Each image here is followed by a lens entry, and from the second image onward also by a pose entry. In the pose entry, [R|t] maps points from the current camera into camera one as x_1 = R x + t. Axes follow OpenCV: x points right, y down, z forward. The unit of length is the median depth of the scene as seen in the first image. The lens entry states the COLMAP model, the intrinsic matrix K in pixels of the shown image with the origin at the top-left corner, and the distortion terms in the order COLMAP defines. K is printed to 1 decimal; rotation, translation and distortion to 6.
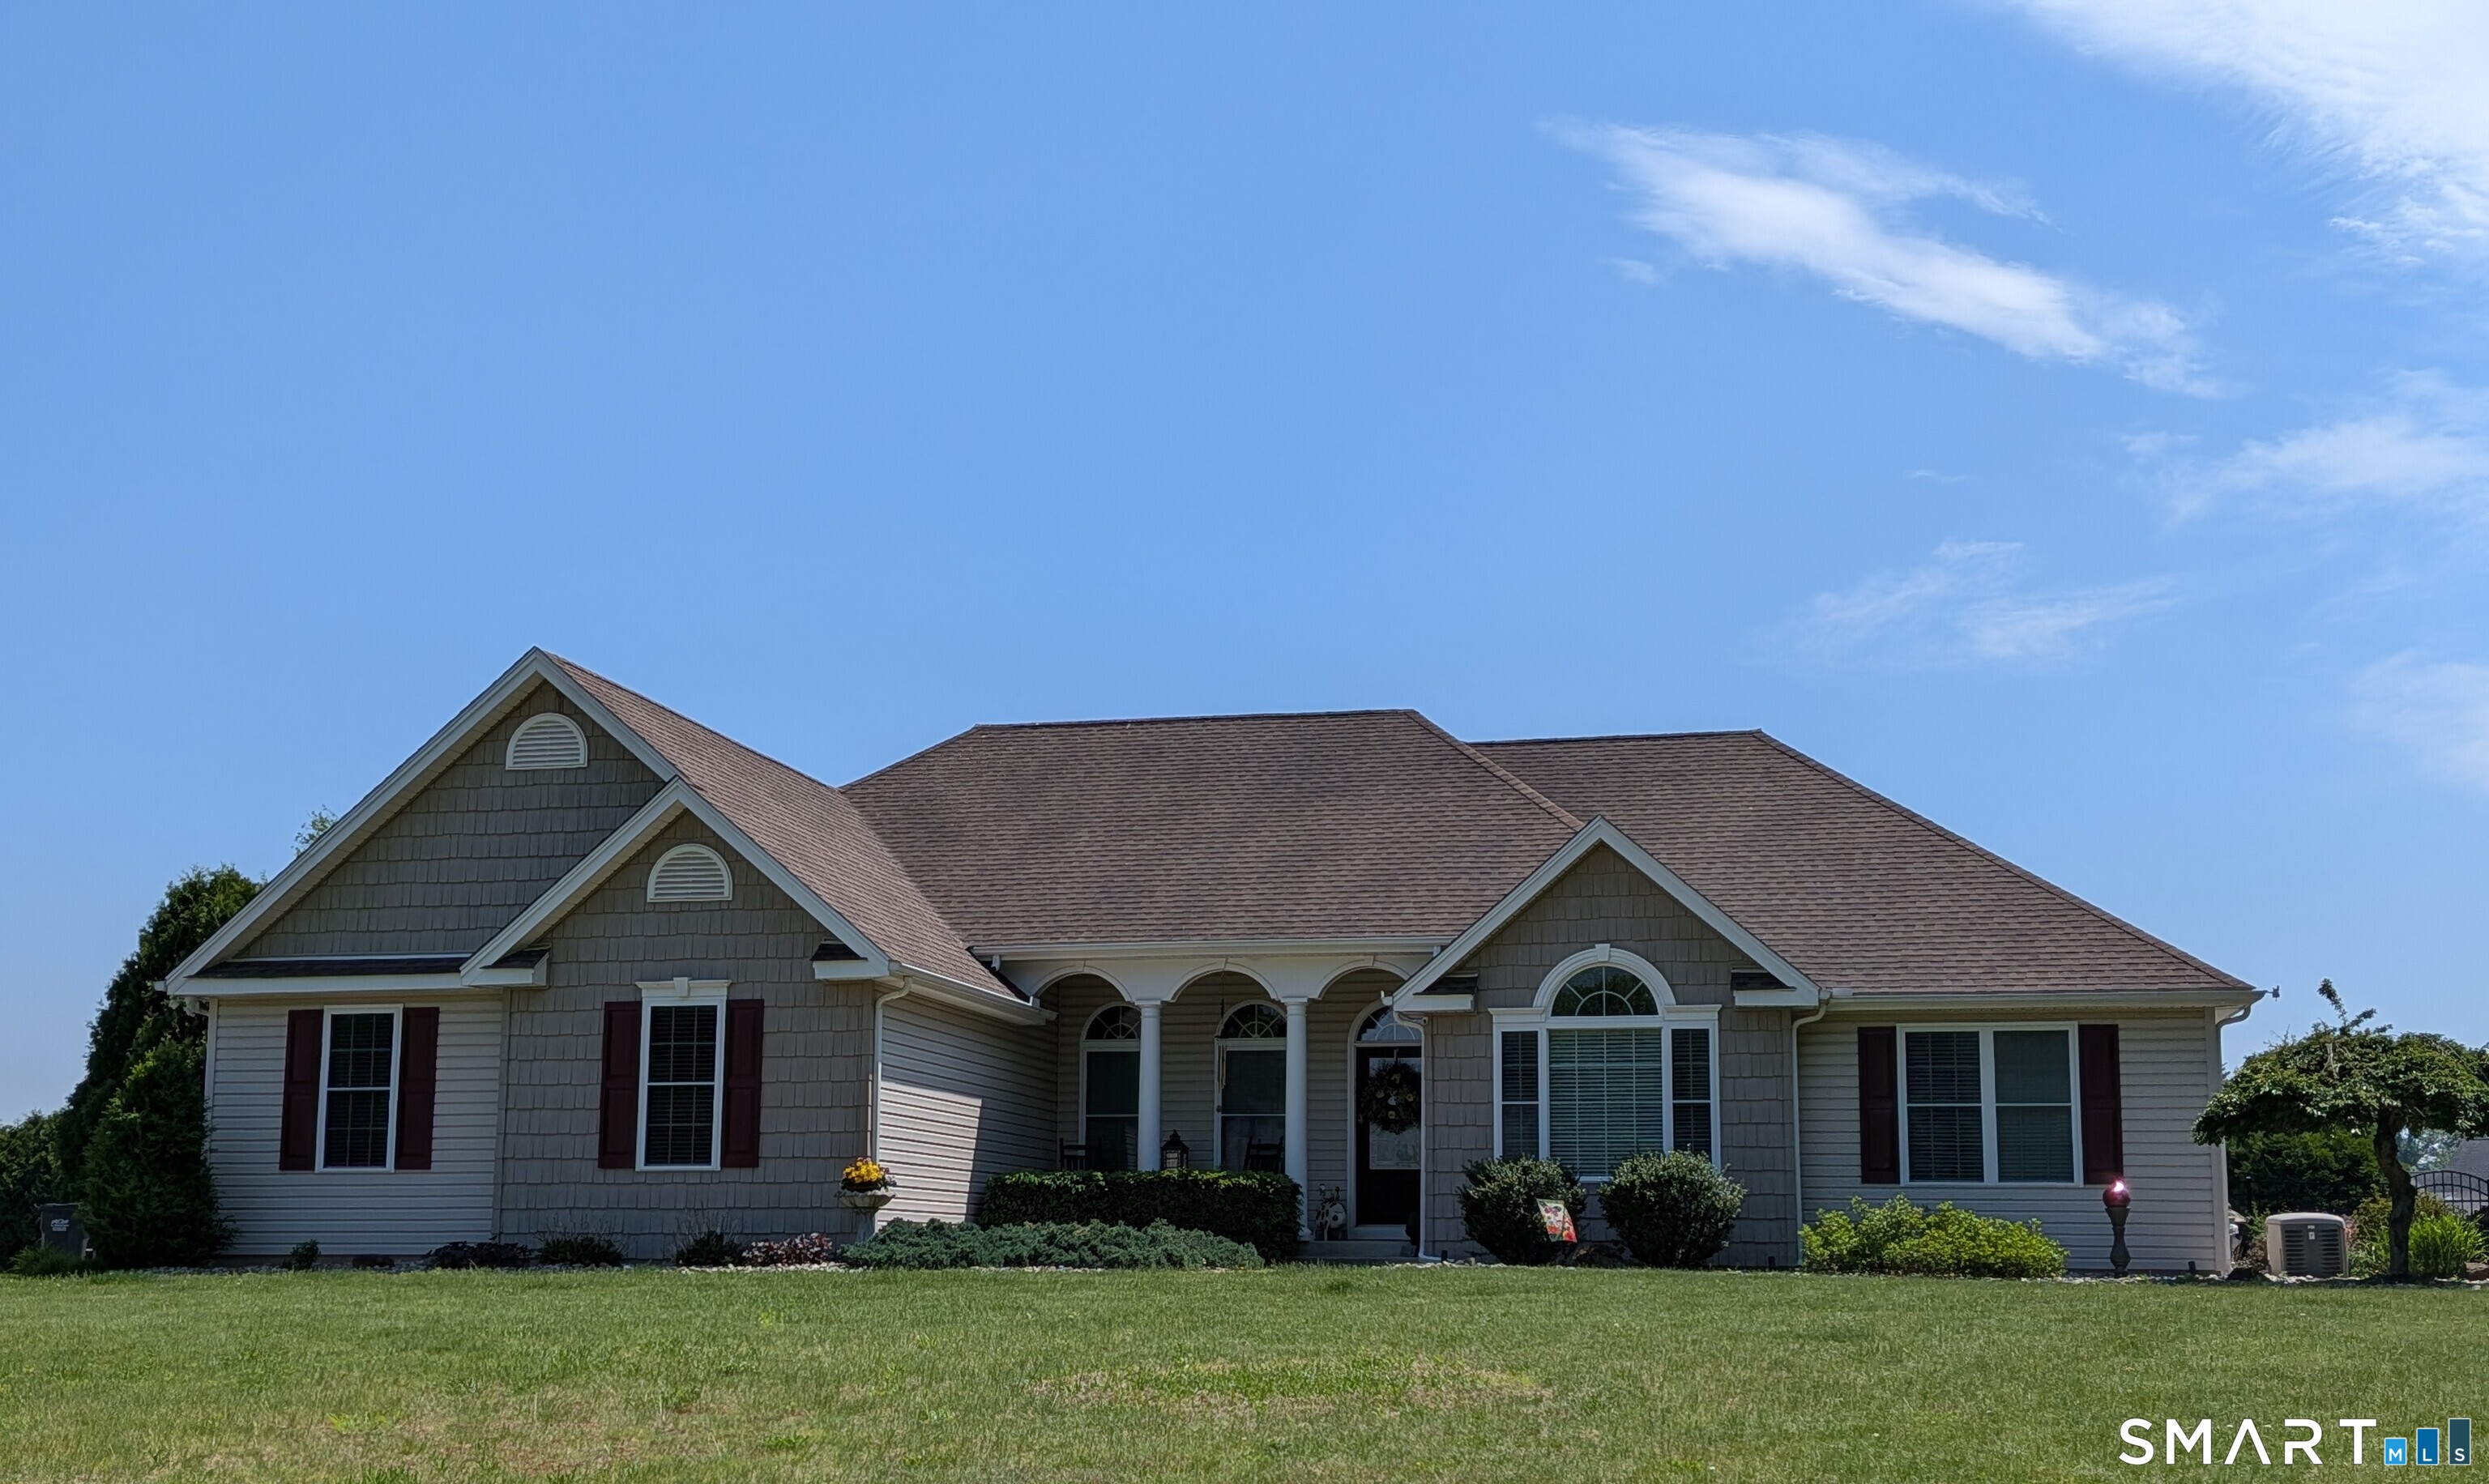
lens RADIAL K [[2573.8, 0, 1241.6], [0, 2573.8, 943.5], [0, 0, 1]] dist [0.077713, -0.027917]
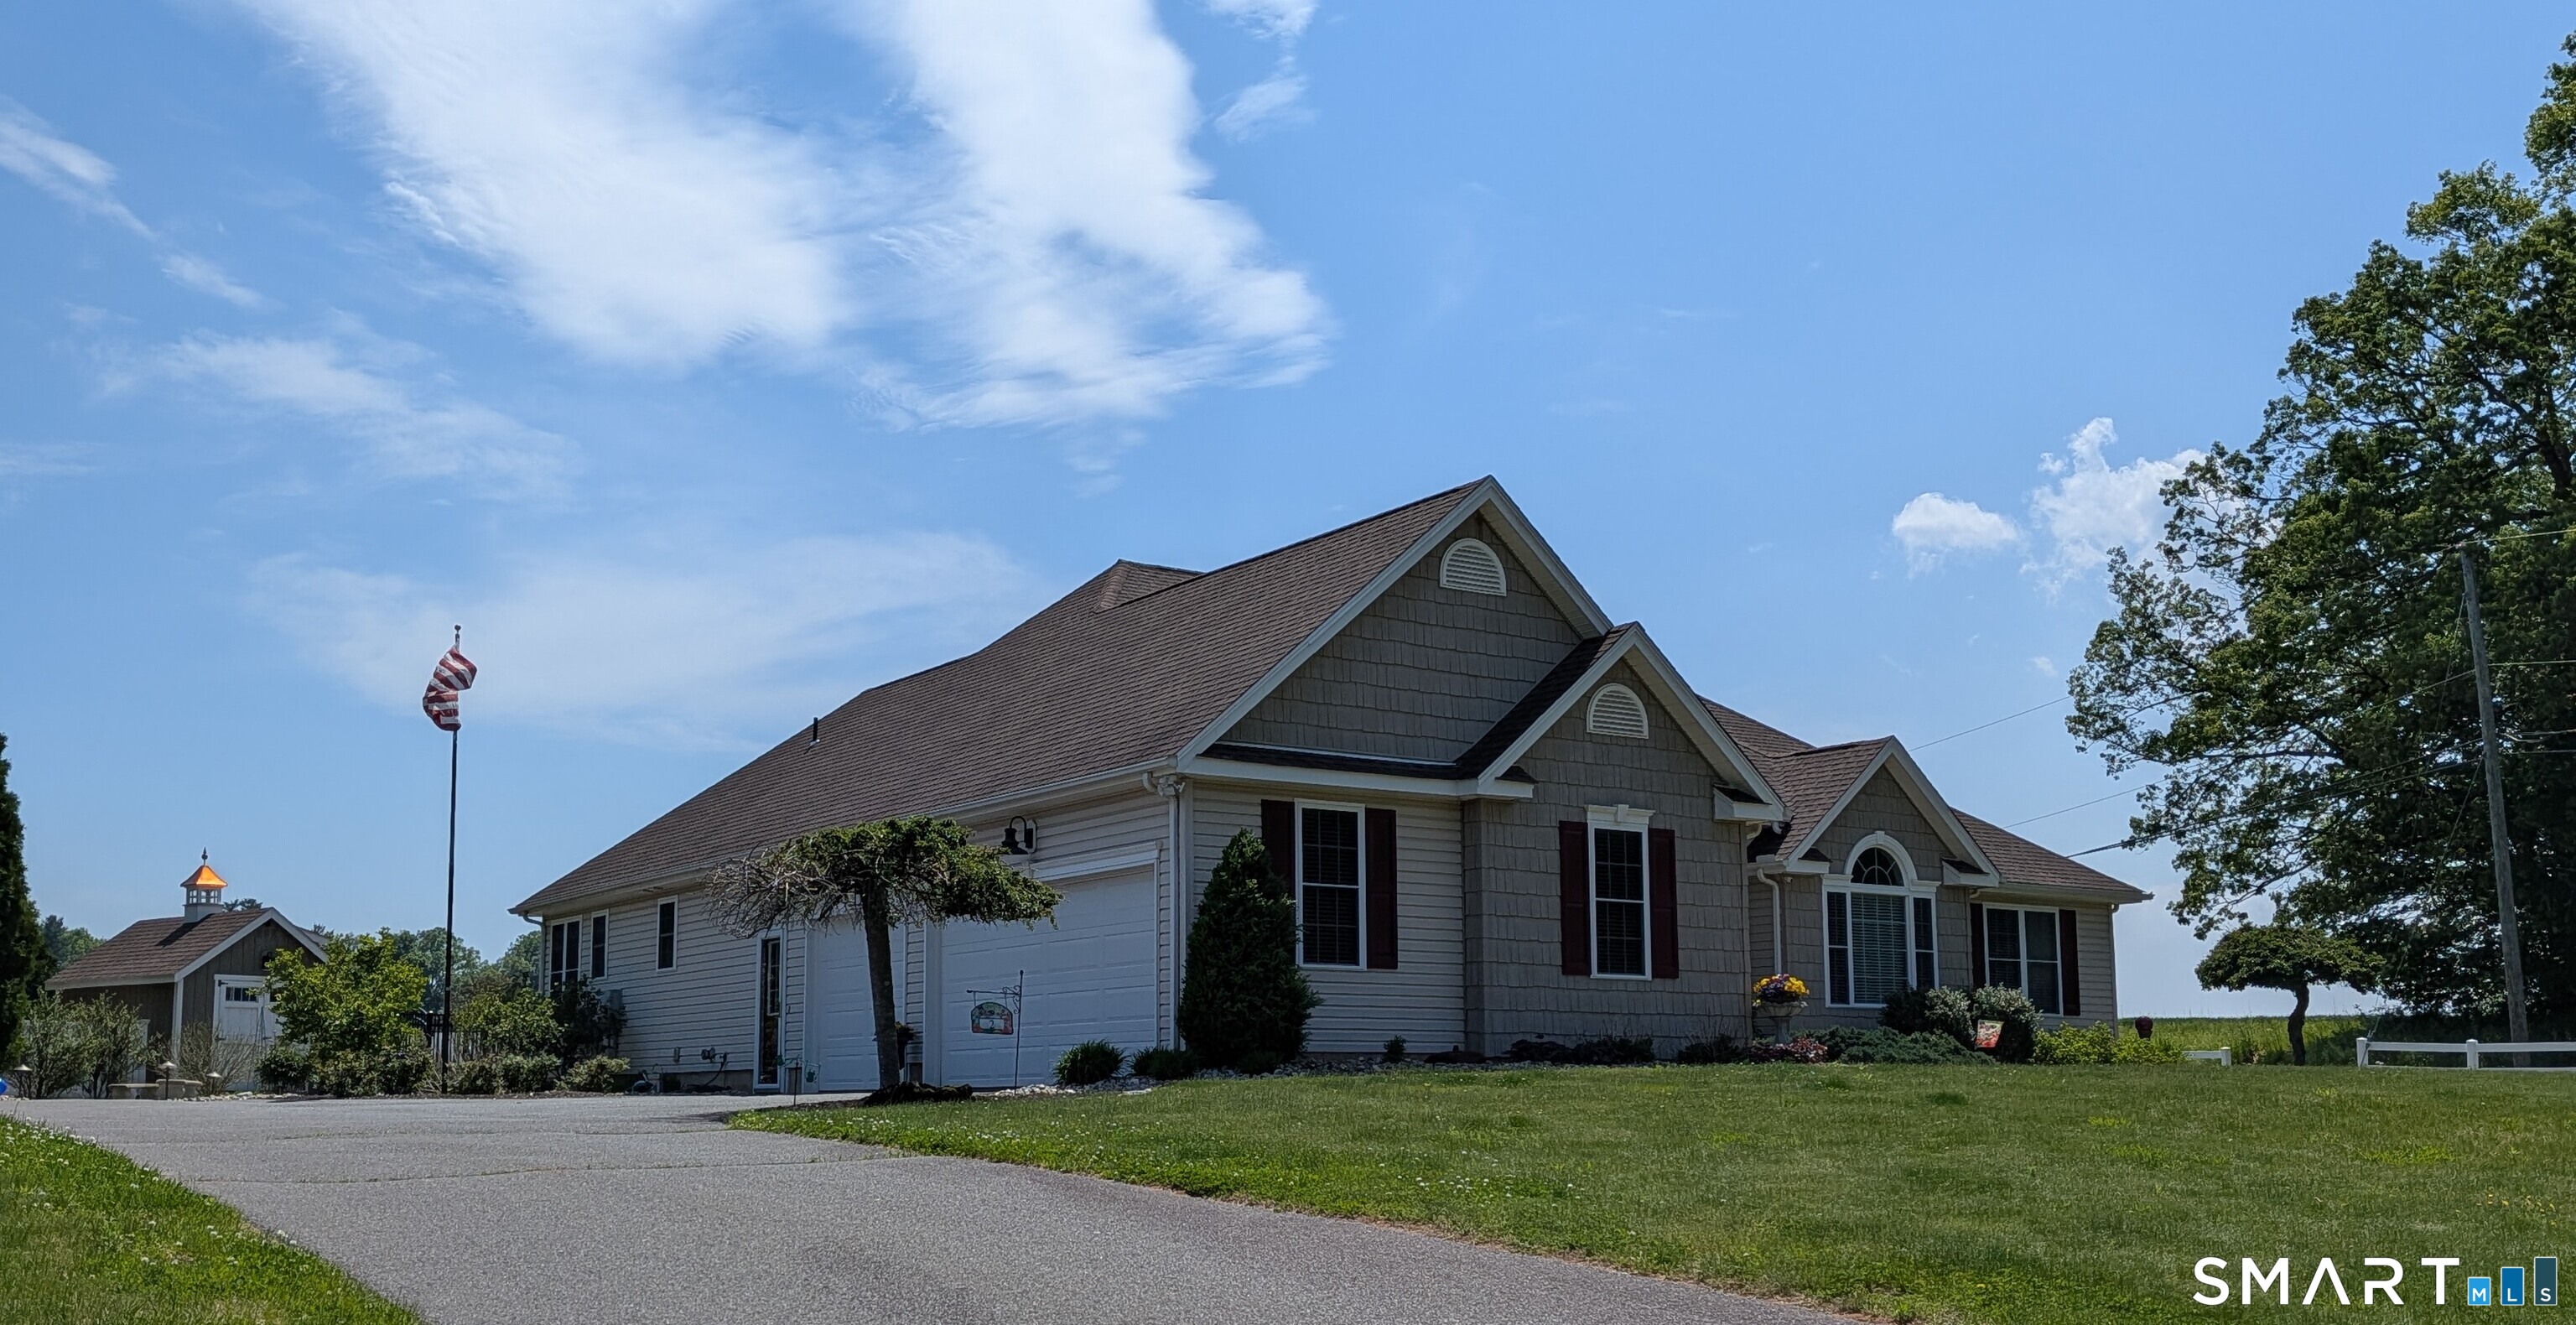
lens RADIAL K [[2377.6, 0, 1146.6], [0, 2377.6, 840.9], [0, 0, 1]] dist [-0.097319, 0.633093]
pose [[0.710800, 0.071239, 0.699777, -1.020152], [-0.082919, 0.996408, -0.017212, 0.060008], [-0.698489, -0.045790, 0.714154, 0.399768]]
